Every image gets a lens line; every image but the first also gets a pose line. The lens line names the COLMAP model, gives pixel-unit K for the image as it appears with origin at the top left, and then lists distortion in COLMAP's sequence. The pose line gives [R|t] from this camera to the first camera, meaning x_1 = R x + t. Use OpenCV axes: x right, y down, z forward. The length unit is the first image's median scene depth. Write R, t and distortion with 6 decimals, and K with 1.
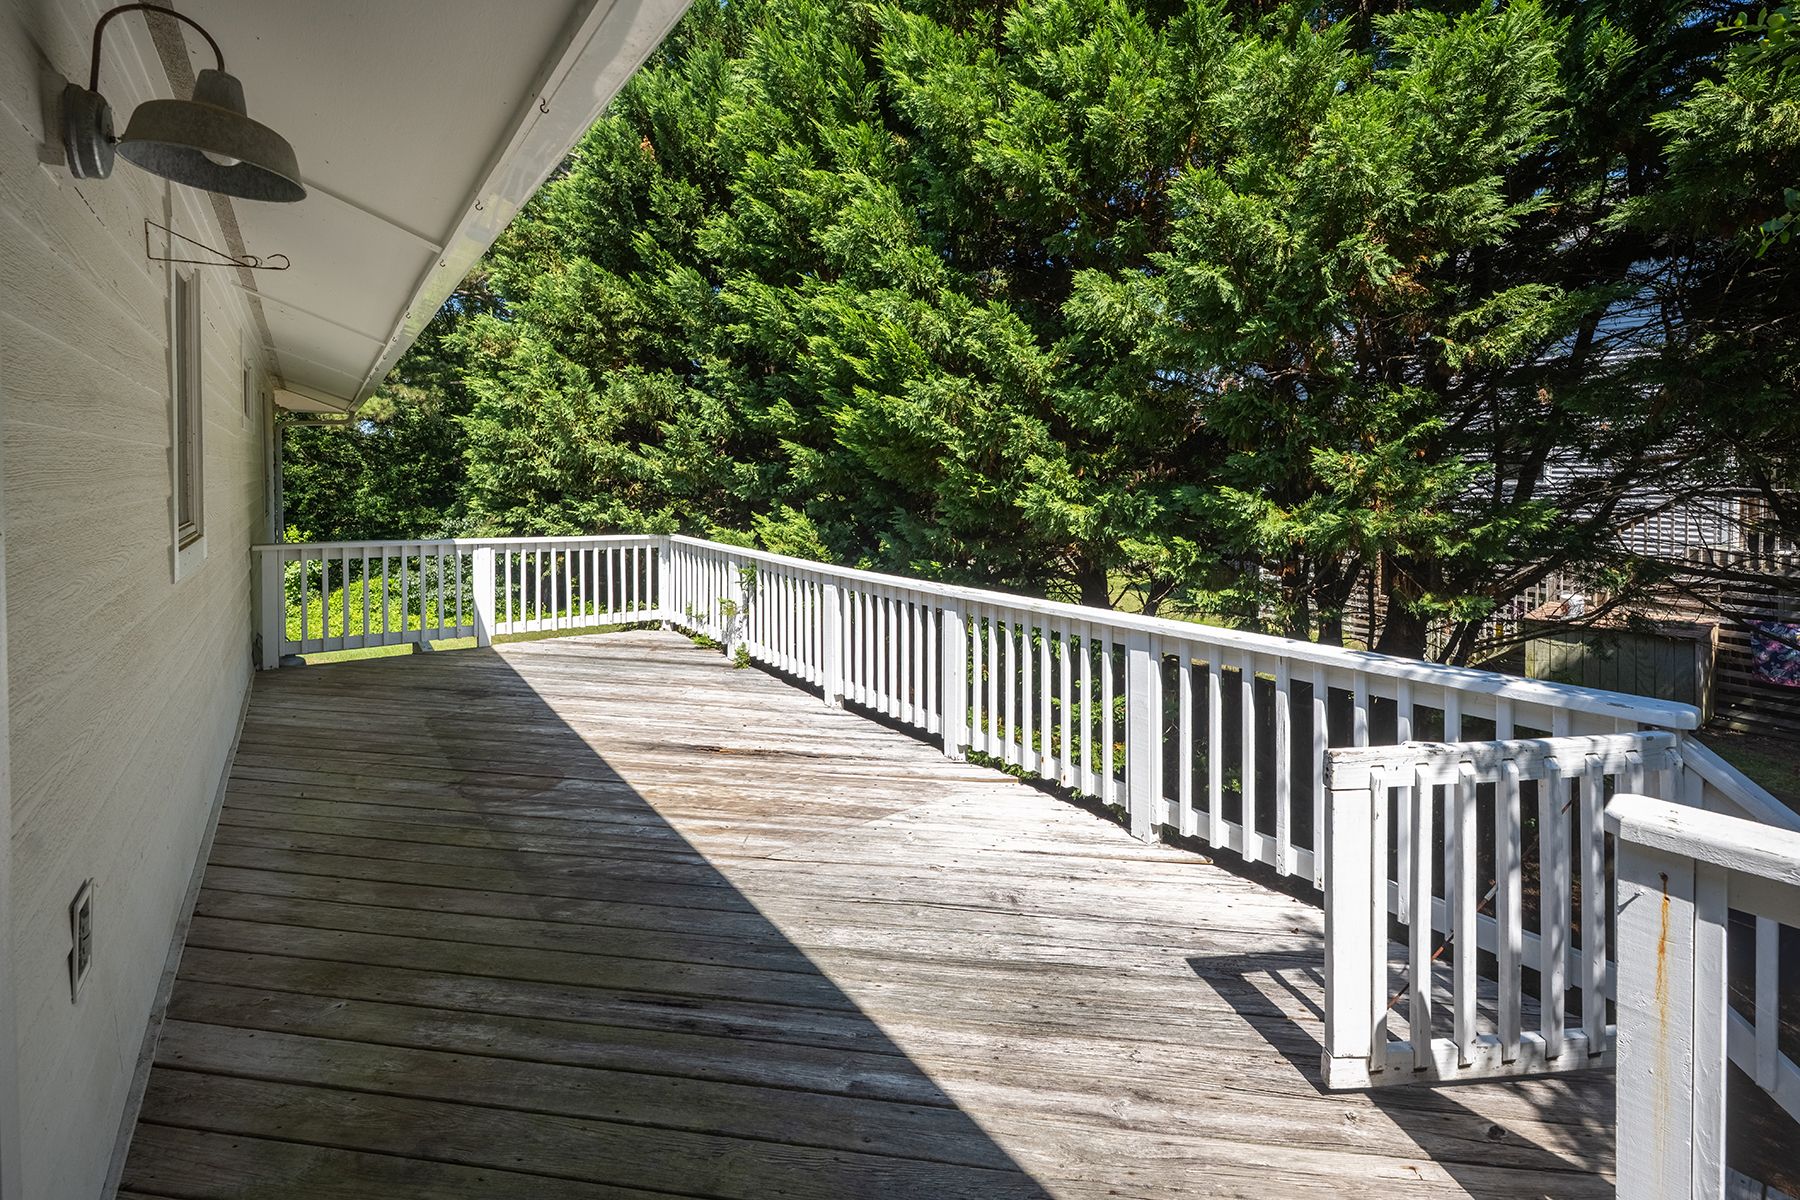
lens RADIAL K [[719.4, 0, 902.6], [0, 719.4, 589.8], [0, 0, 1]] dist [0.000413, -0.000137]
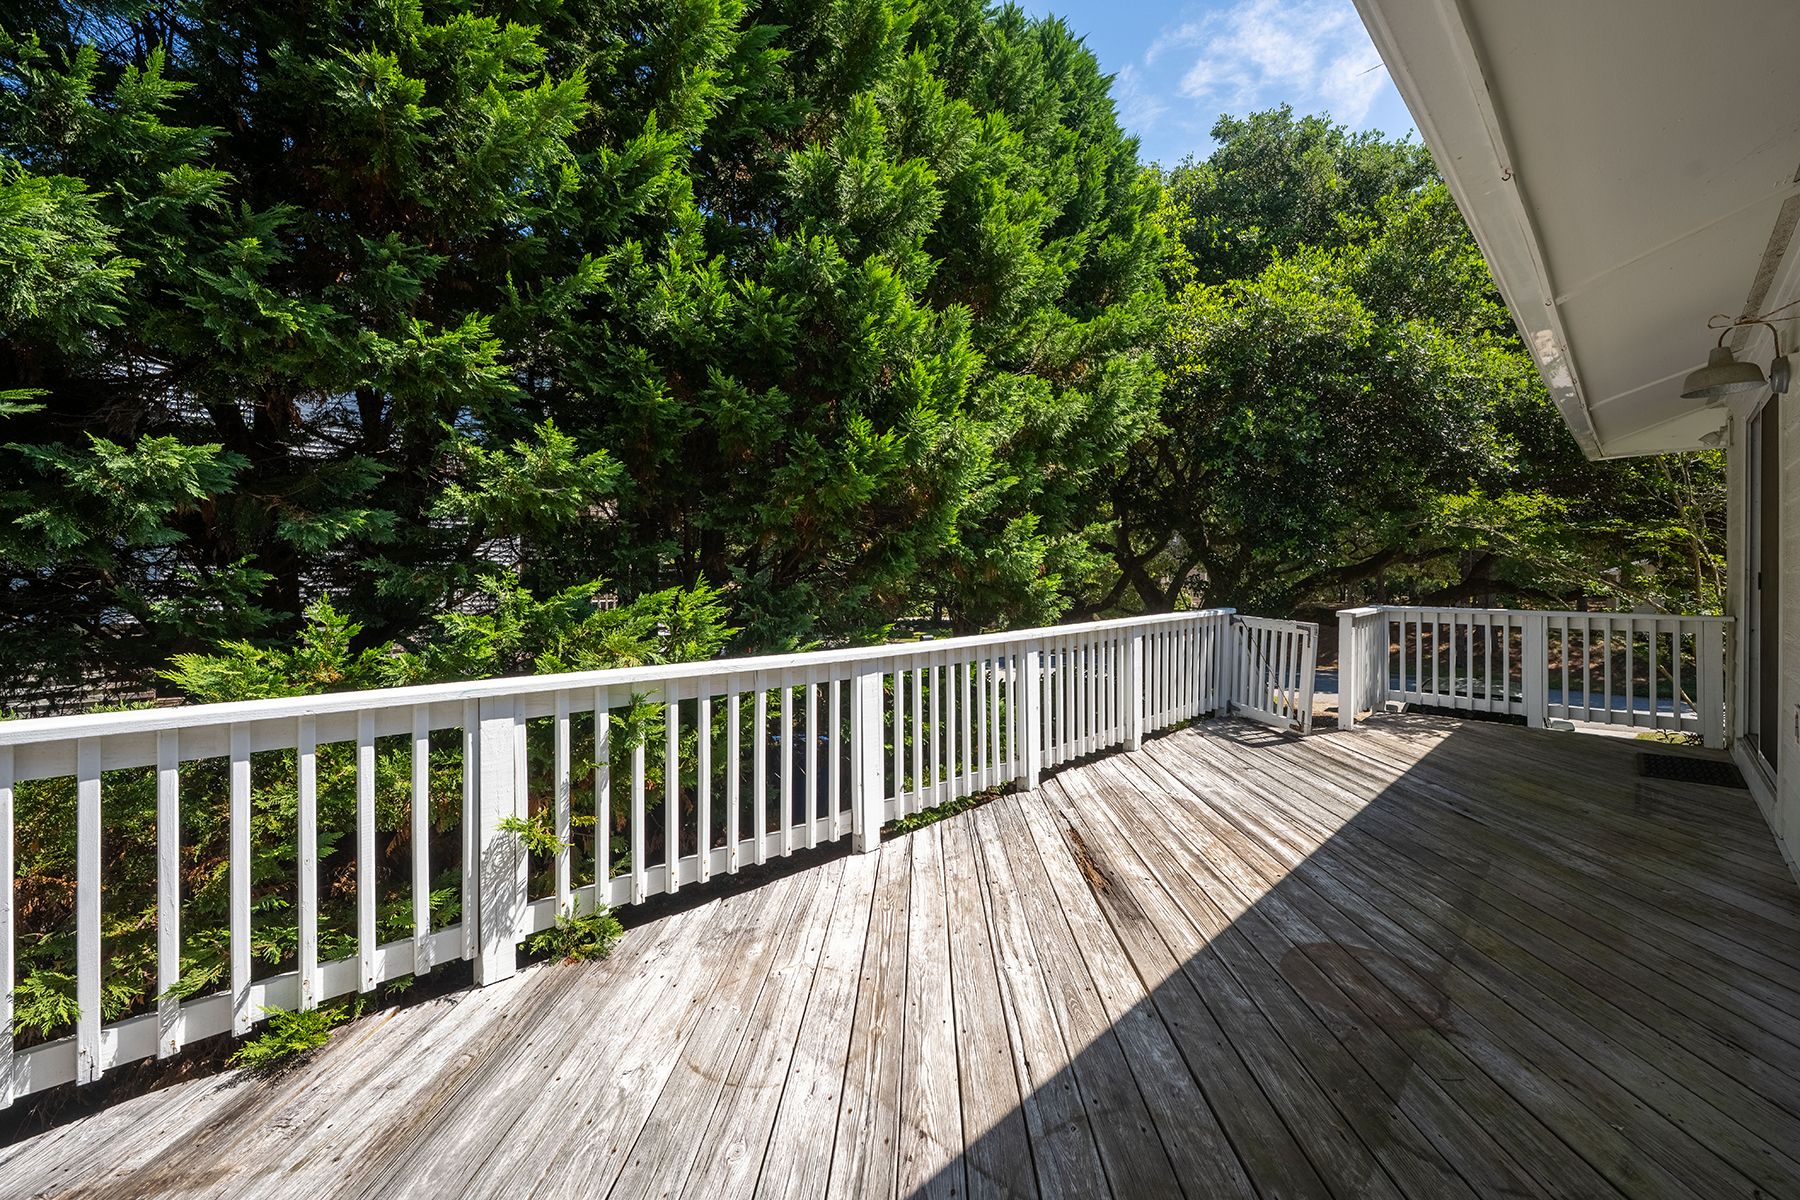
lens RADIAL K [[719.4, 0, 902.6], [0, 719.4, 589.8], [0, 0, 1]] dist [0.000413, -0.000137]
pose [[-0.095220, -0.030809, 0.994979, -1.293742], [0.126998, 0.990978, 0.042838, -0.181196], [-0.987322, 0.130439, -0.090449, 1.615222]]
